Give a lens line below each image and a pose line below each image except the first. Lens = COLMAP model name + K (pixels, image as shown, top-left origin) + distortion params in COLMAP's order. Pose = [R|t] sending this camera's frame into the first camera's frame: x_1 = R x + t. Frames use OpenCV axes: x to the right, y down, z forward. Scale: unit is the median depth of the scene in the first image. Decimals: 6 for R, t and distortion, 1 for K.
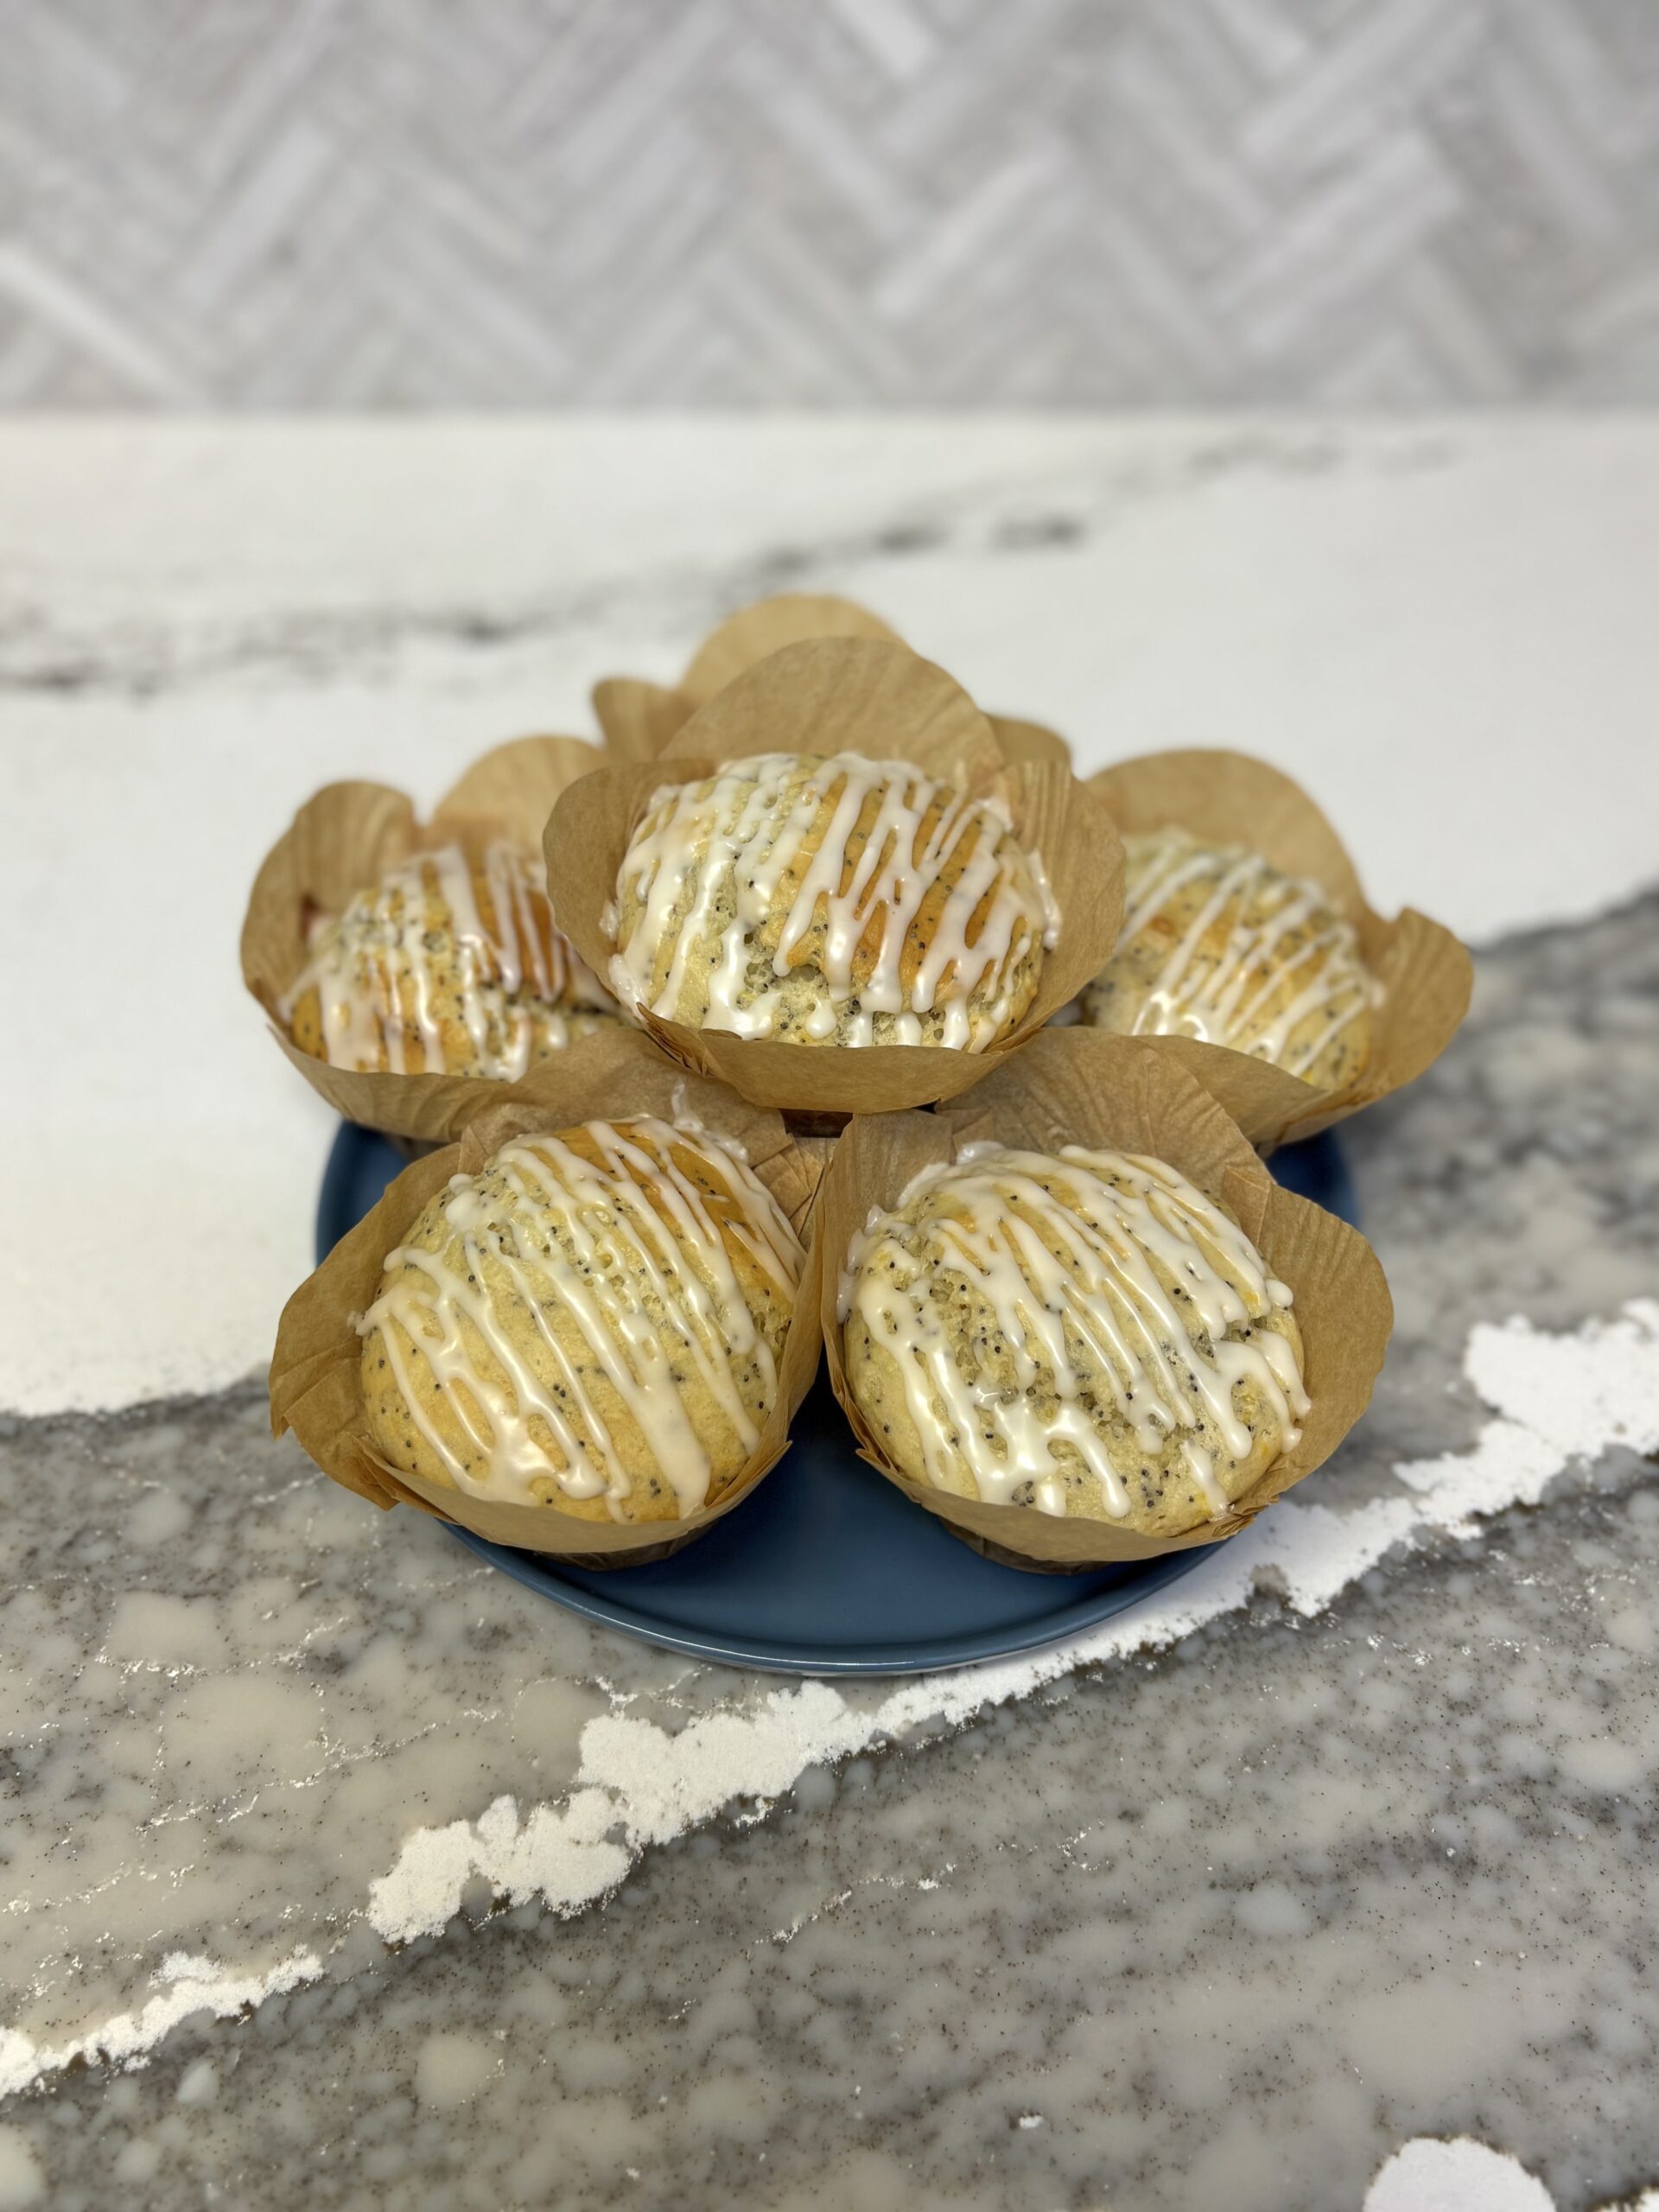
lens RADIAL K [[1838.7, 0, 826.5], [0, 1838.7, 1115.8], [0, 0, 1]] dist [-0.055492, 0.079495]
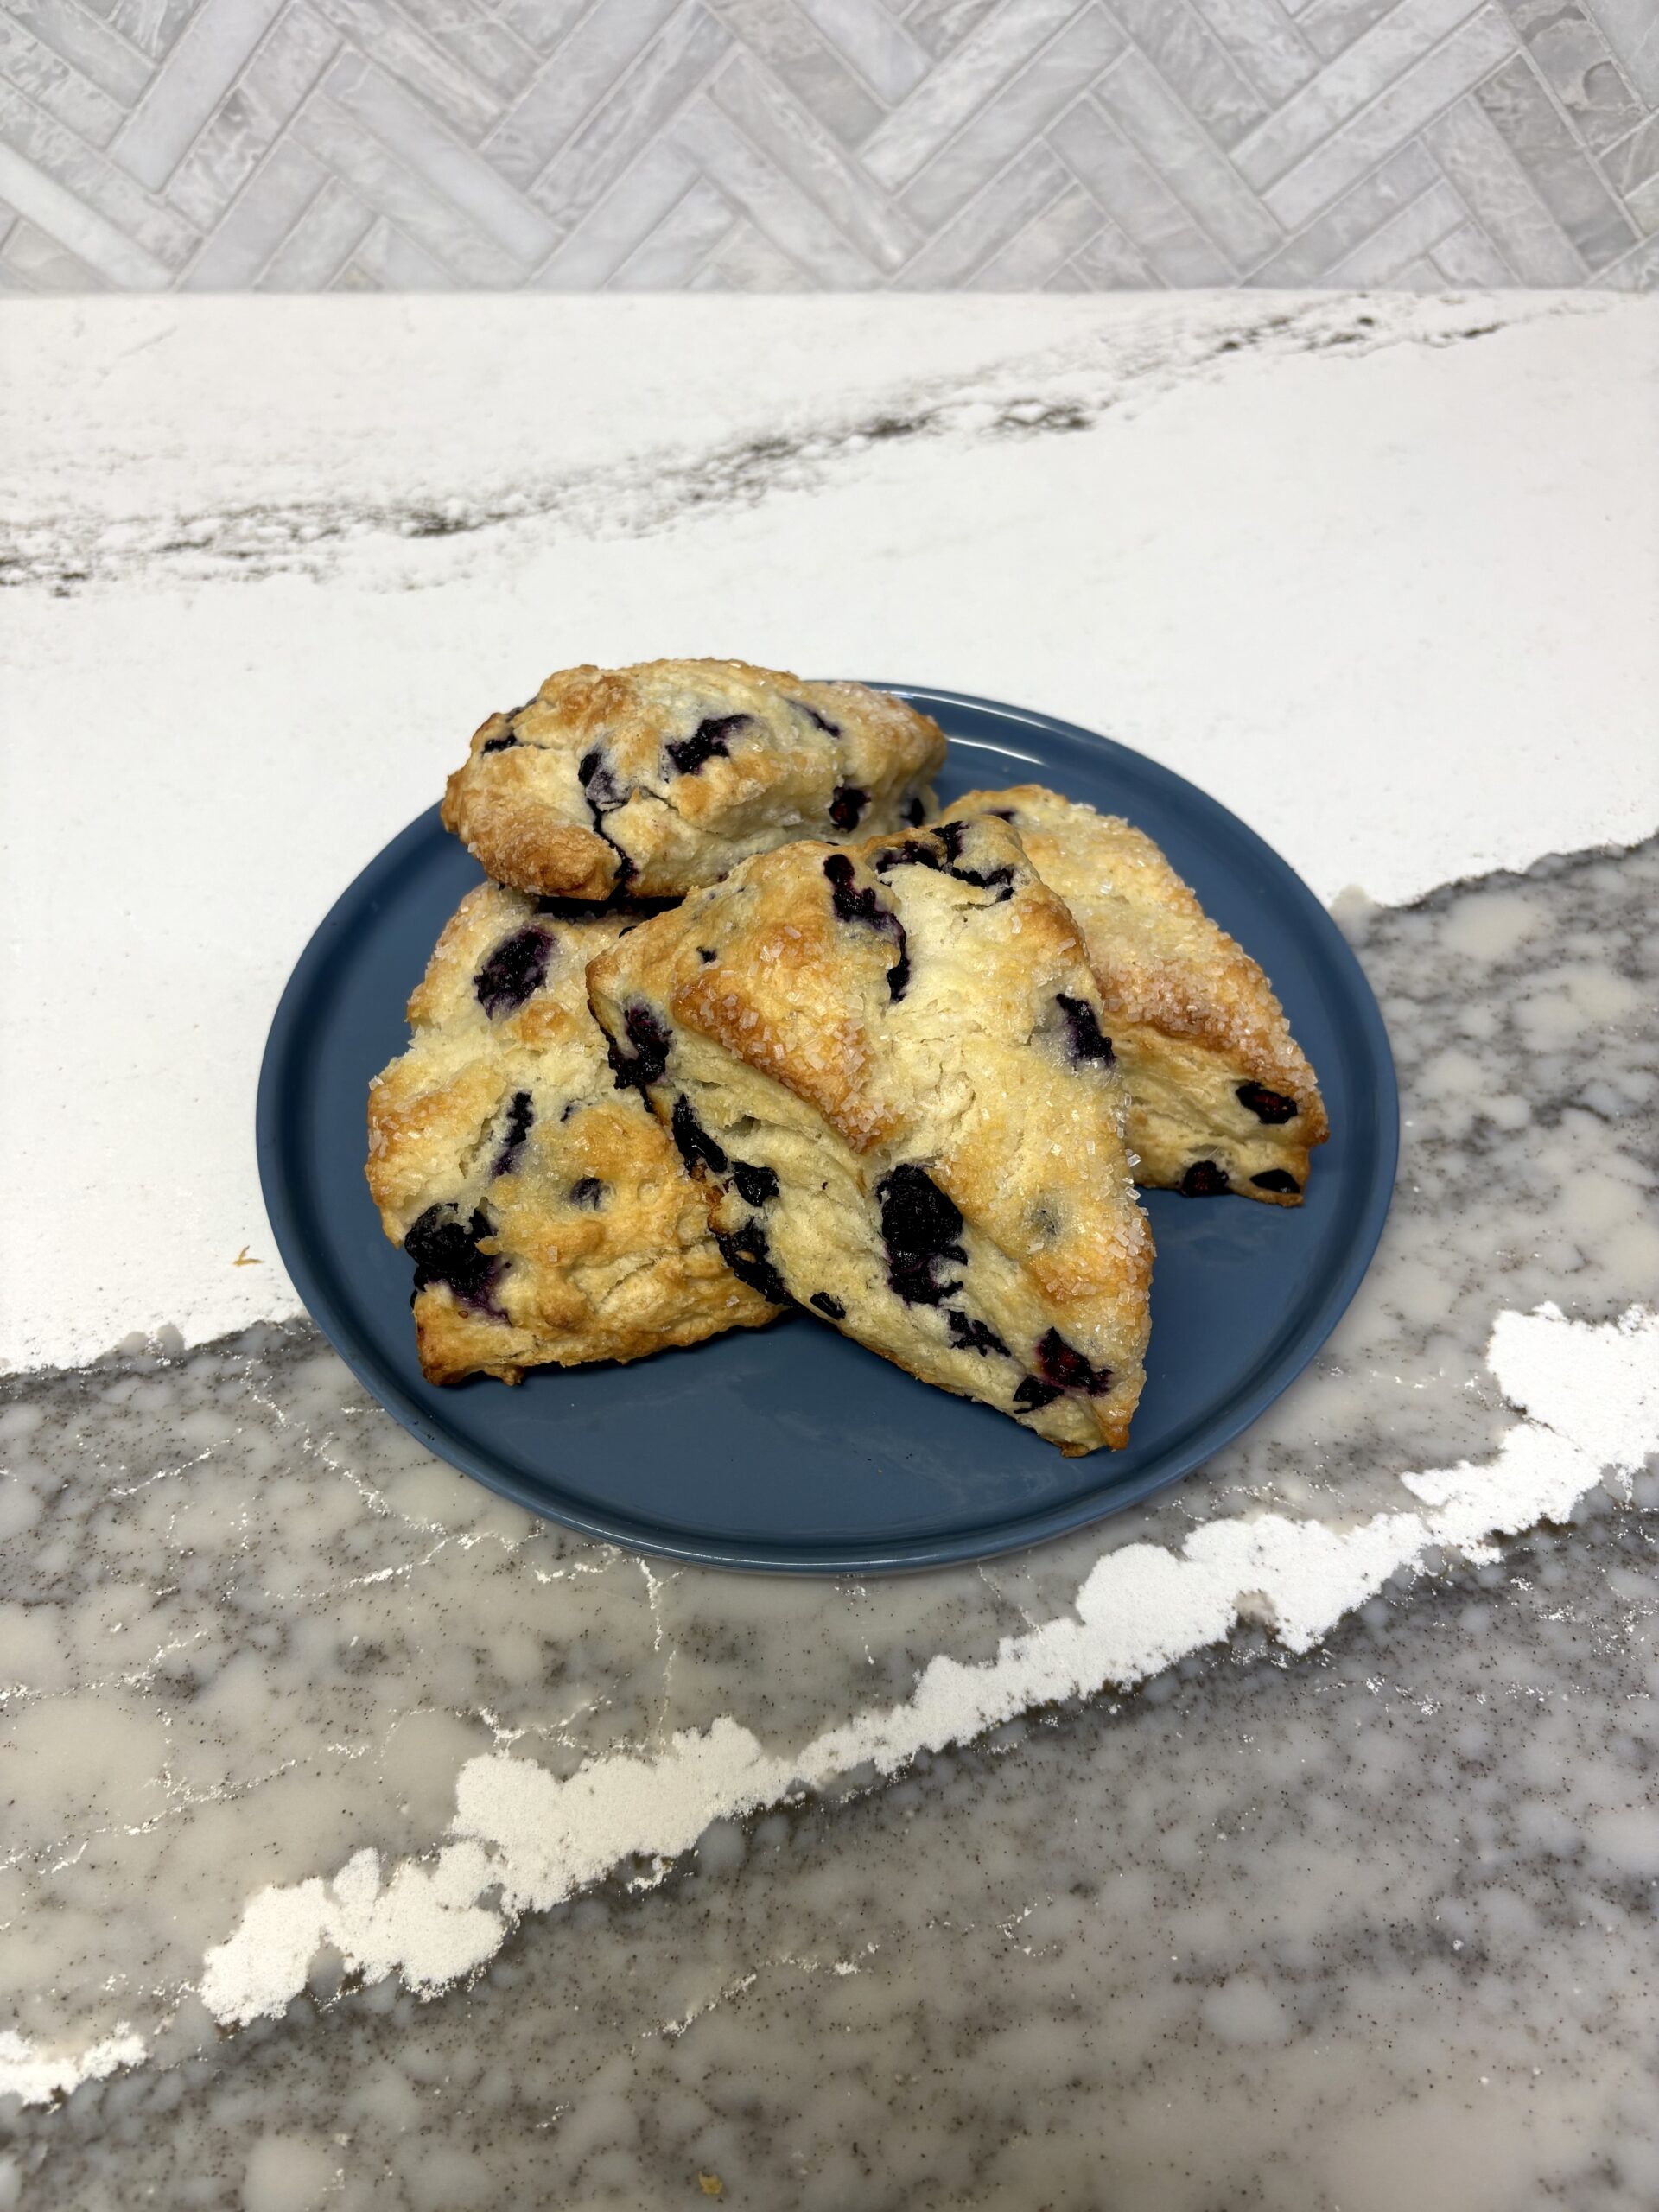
lens RADIAL K [[1689.9, 0, 818.0], [0, 1689.9, 1133.2], [0, 0, 1]] dist [-0.007208, -0.017340]
pose [[0.999505, 0.012651, -0.028792, 0.057139], [-0.010701, 0.997700, 0.066929, -0.025427], [0.029572, -0.066587, 0.997342, 0.216846]]
